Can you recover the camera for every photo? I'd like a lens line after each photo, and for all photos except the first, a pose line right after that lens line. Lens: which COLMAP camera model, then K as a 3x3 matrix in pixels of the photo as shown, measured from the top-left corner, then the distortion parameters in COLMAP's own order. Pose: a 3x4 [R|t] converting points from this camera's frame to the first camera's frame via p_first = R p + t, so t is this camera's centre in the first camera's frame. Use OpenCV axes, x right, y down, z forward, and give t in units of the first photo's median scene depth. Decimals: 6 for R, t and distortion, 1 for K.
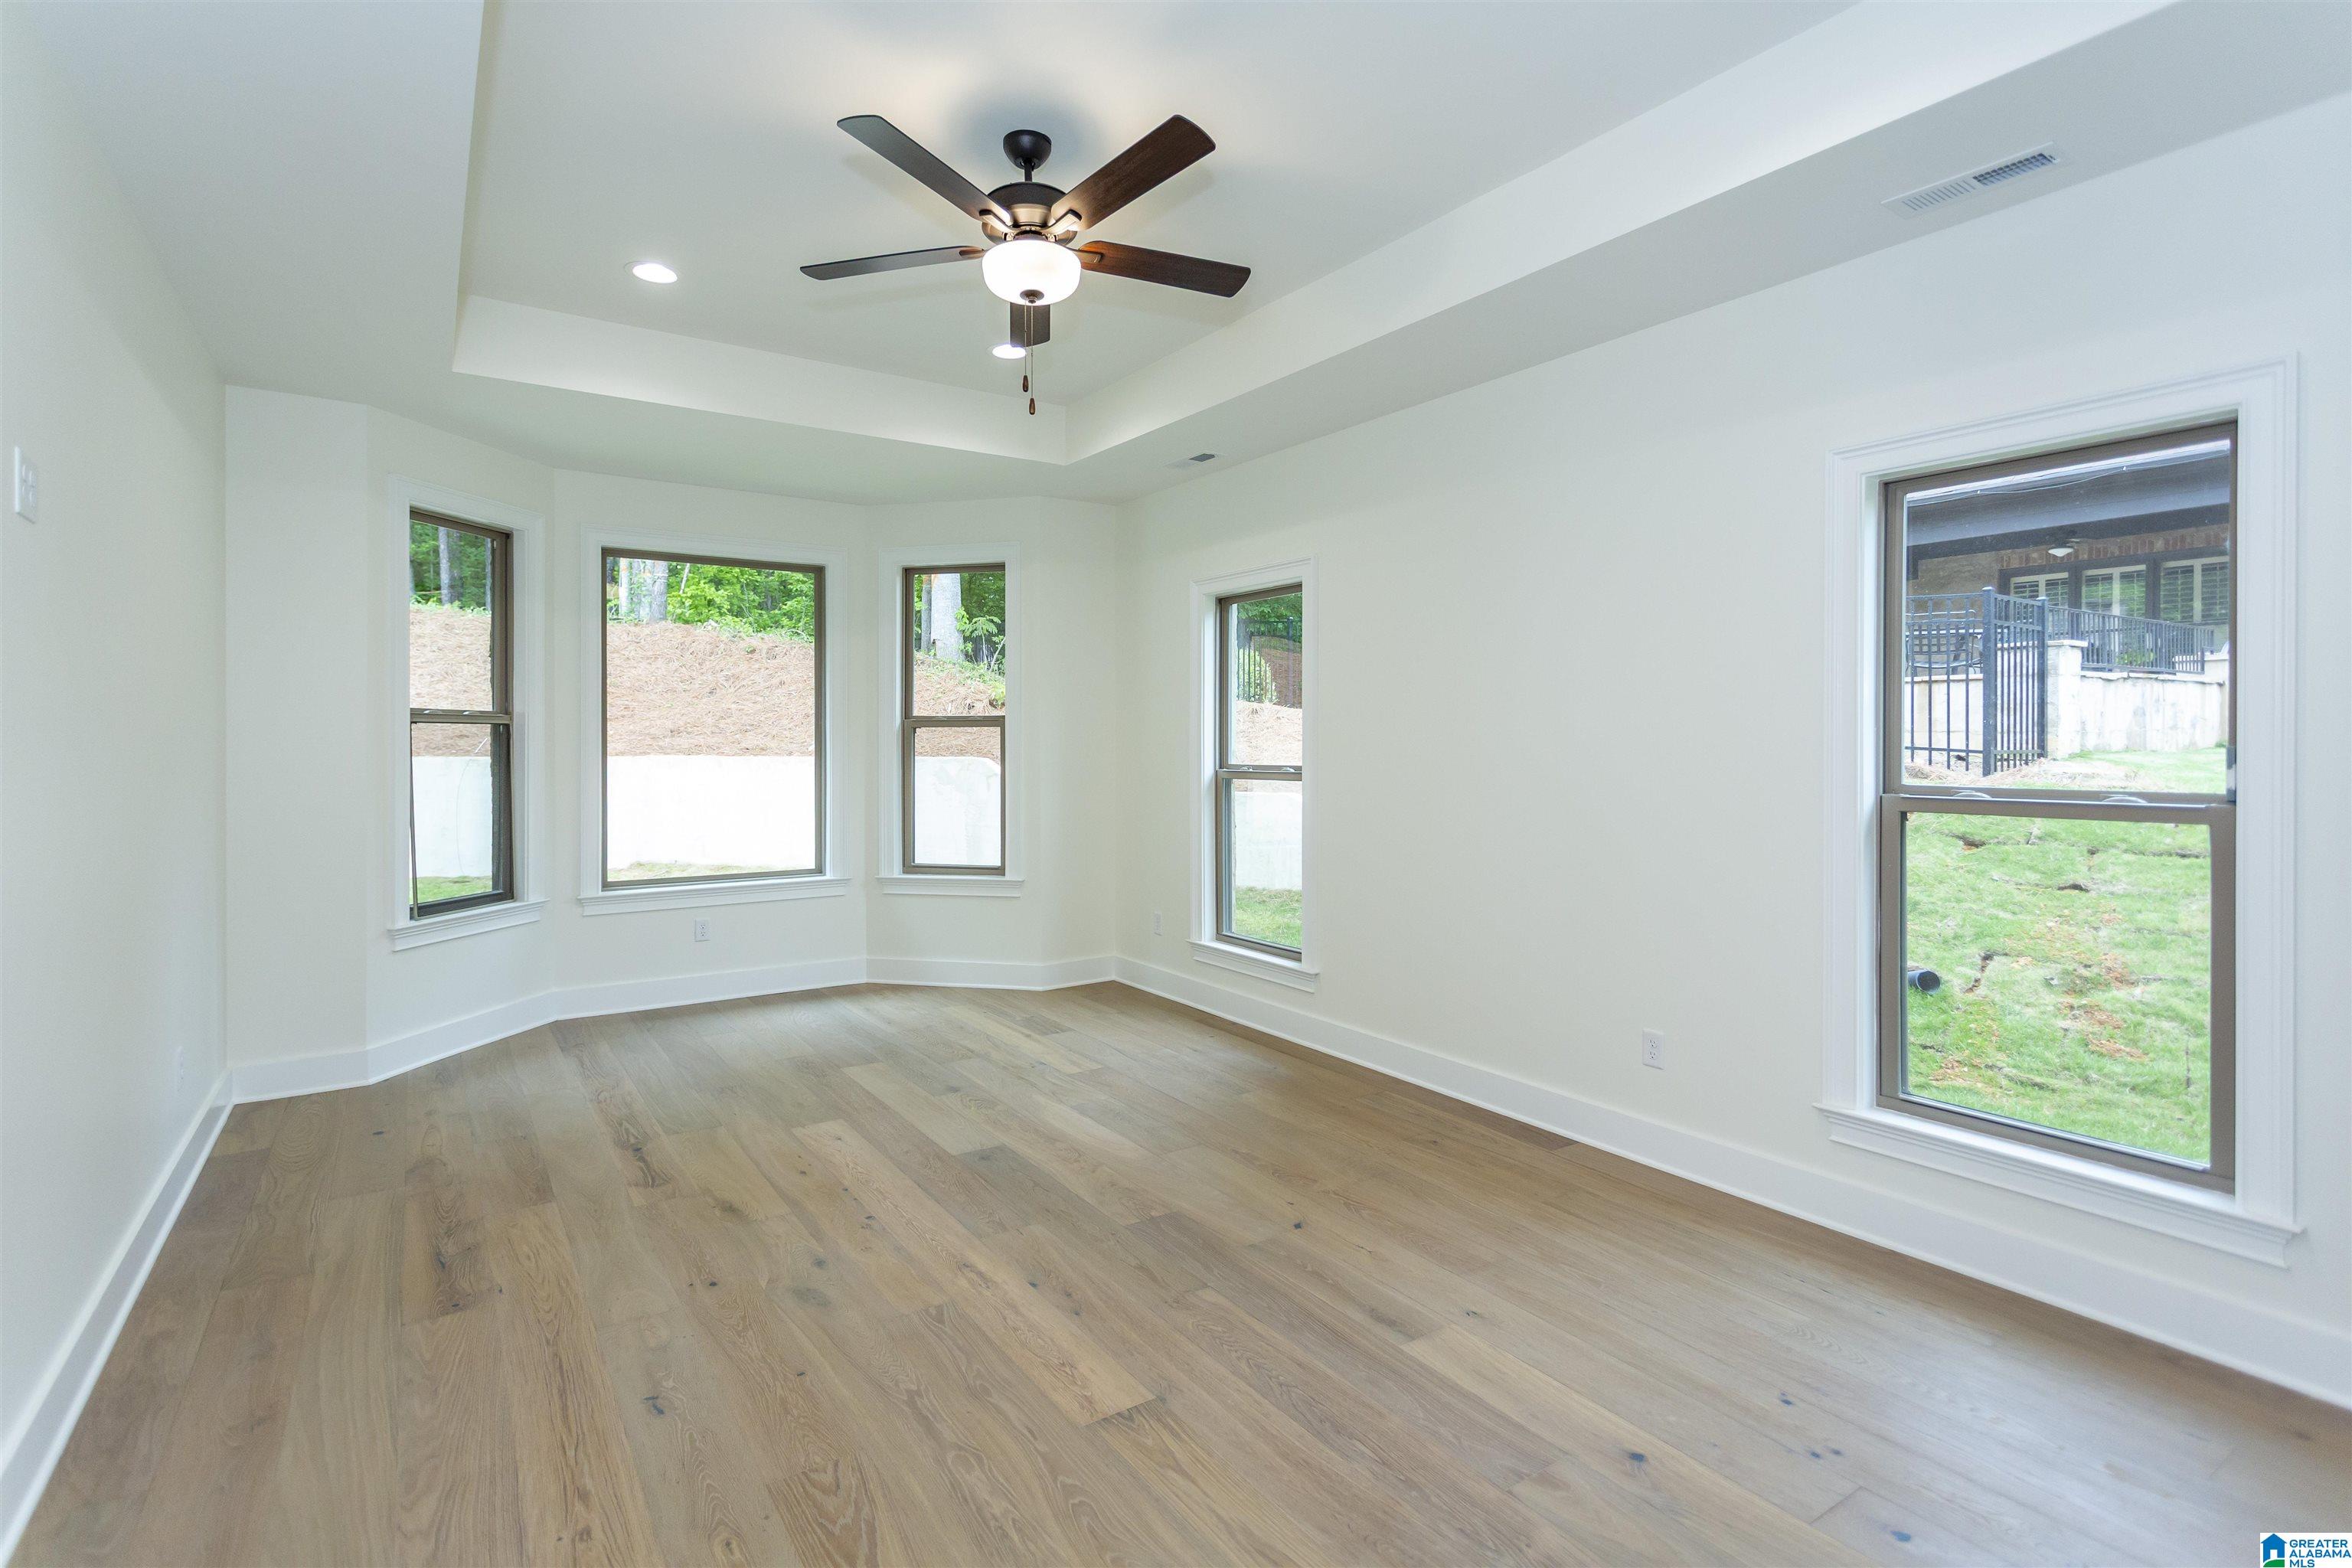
lens RADIAL K [[1115.3, 0, 1151.5], [0, 1115.3, 754.6], [0, 0, 1]] dist [0.000833, 0.000725]
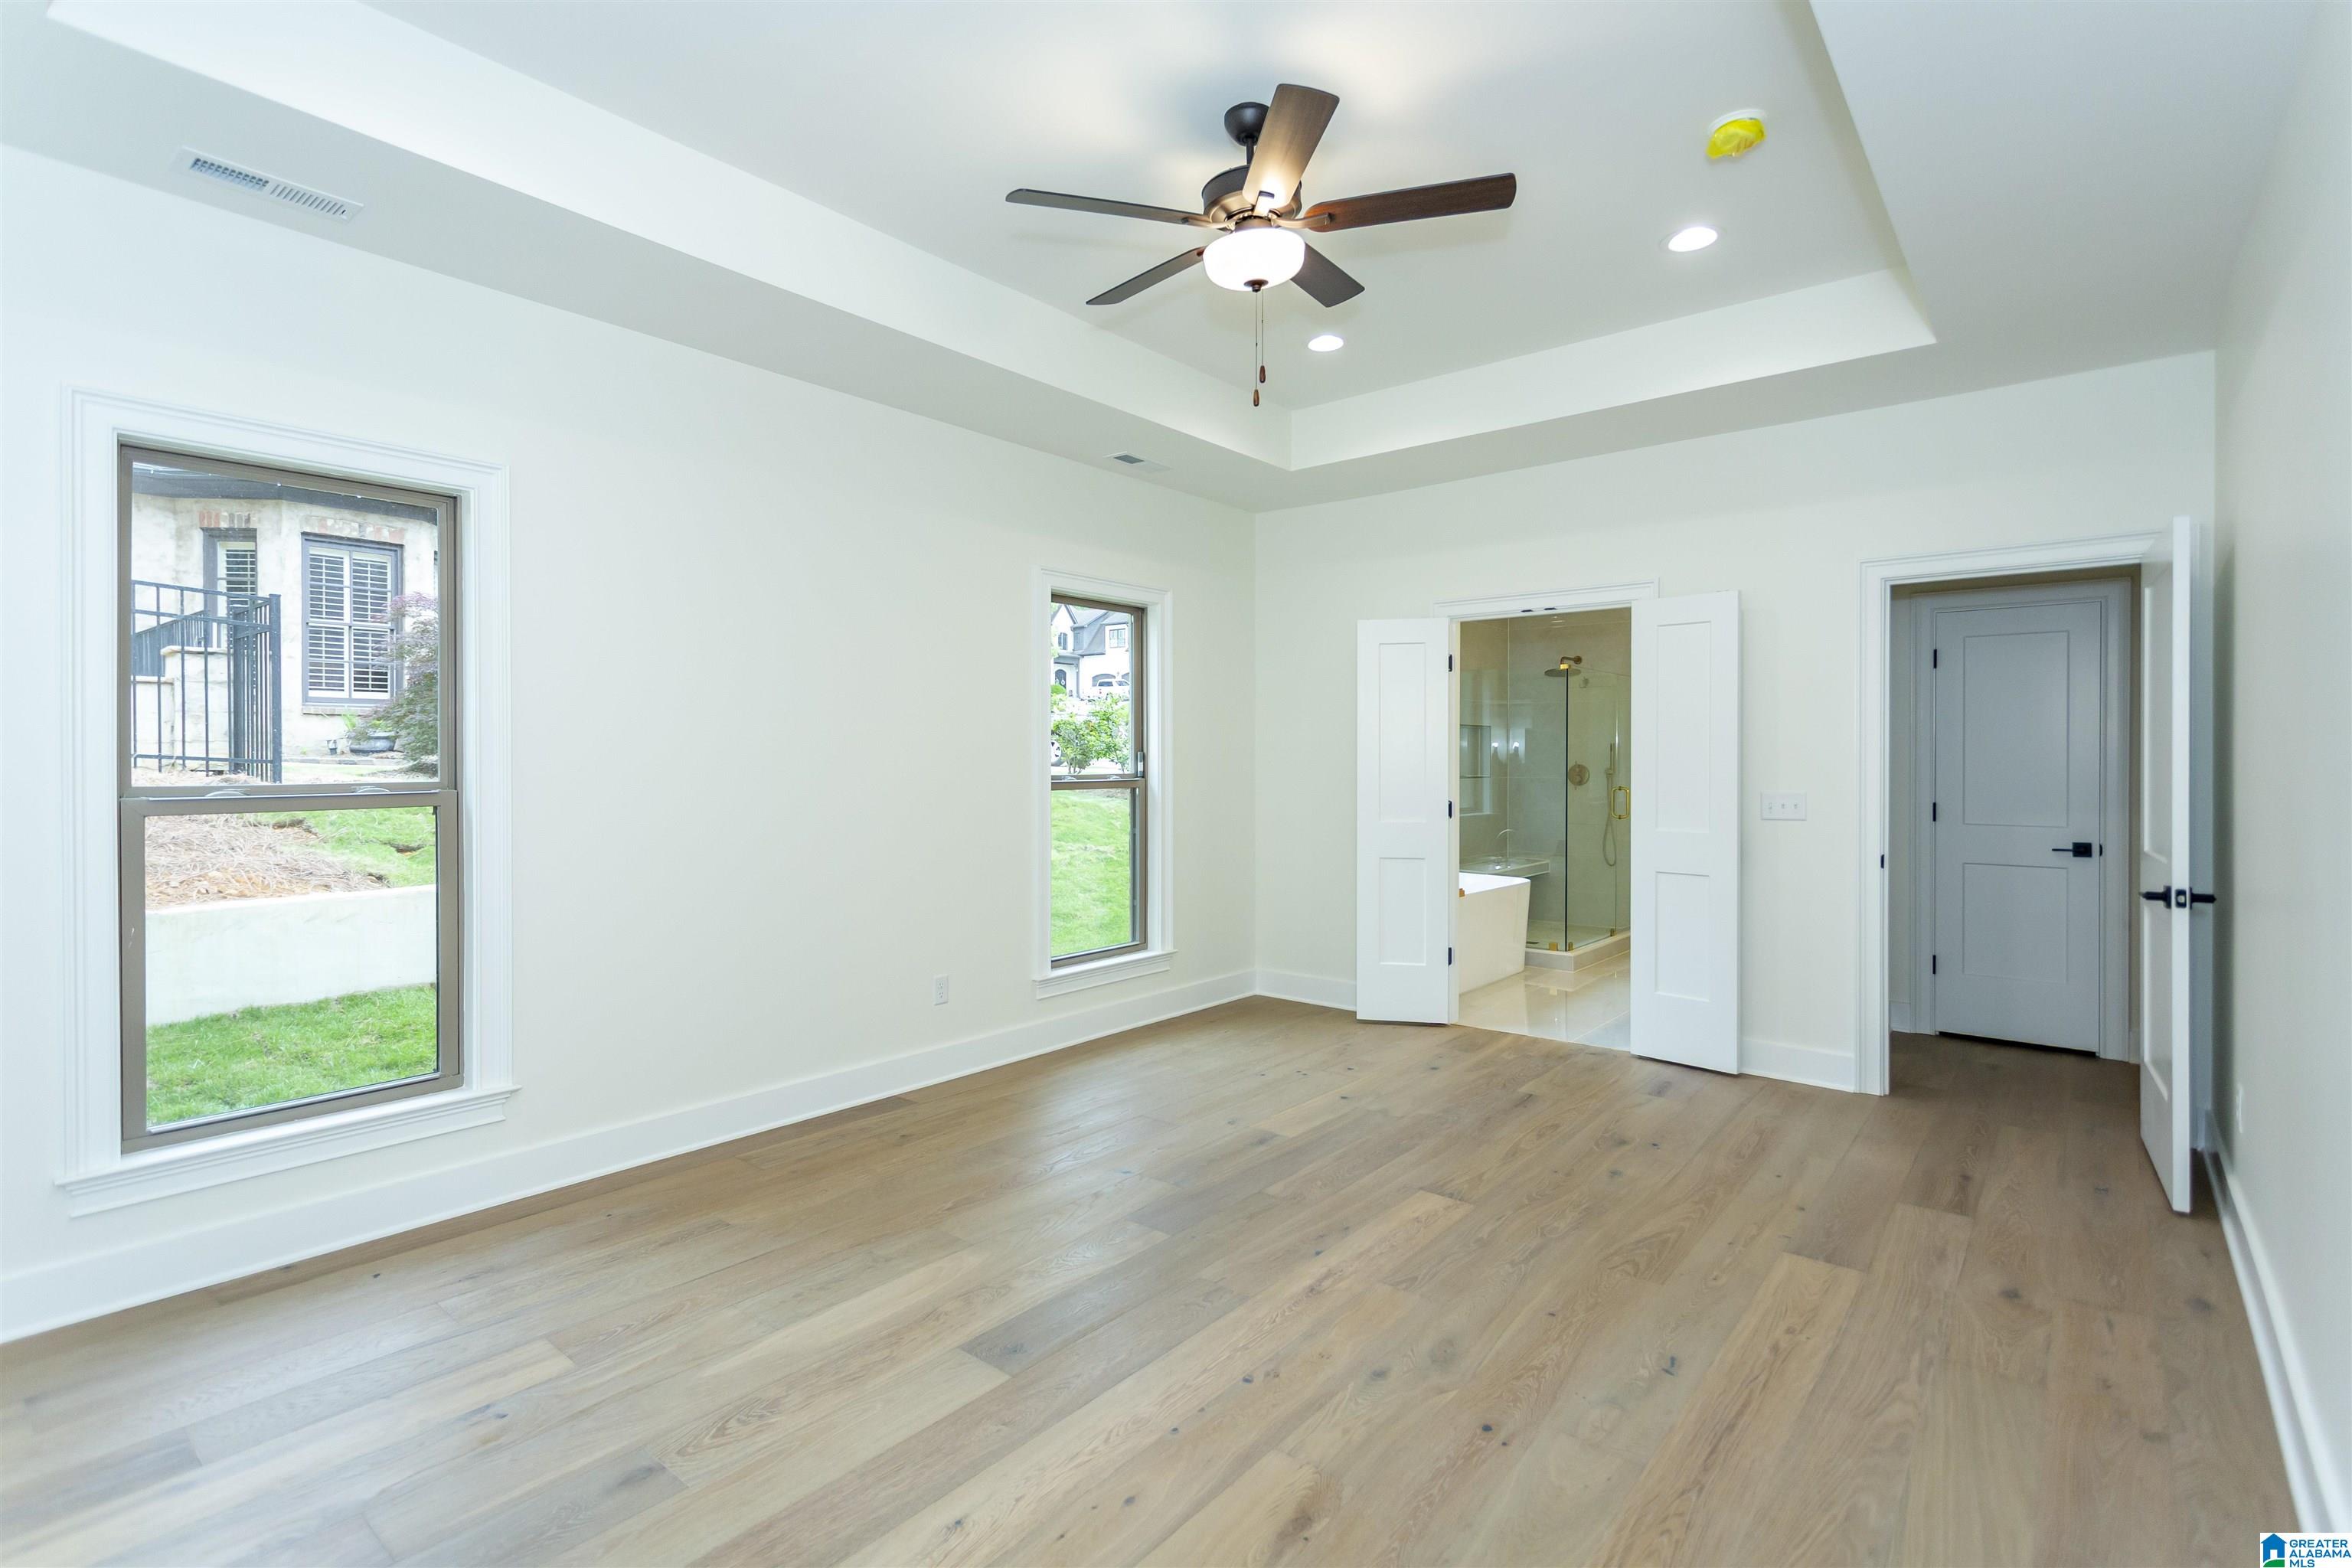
lens RADIAL K [[1115.3, 0, 1151.5], [0, 1115.3, 754.6], [0, 0, 1]] dist [0.000833, 0.000725]
pose [[-0.281961, 0.002846, 0.959422, -1.080776], [0.010375, 0.999946, 0.000083, -0.004003], [-0.959370, 0.009977, -0.281976, 1.441094]]
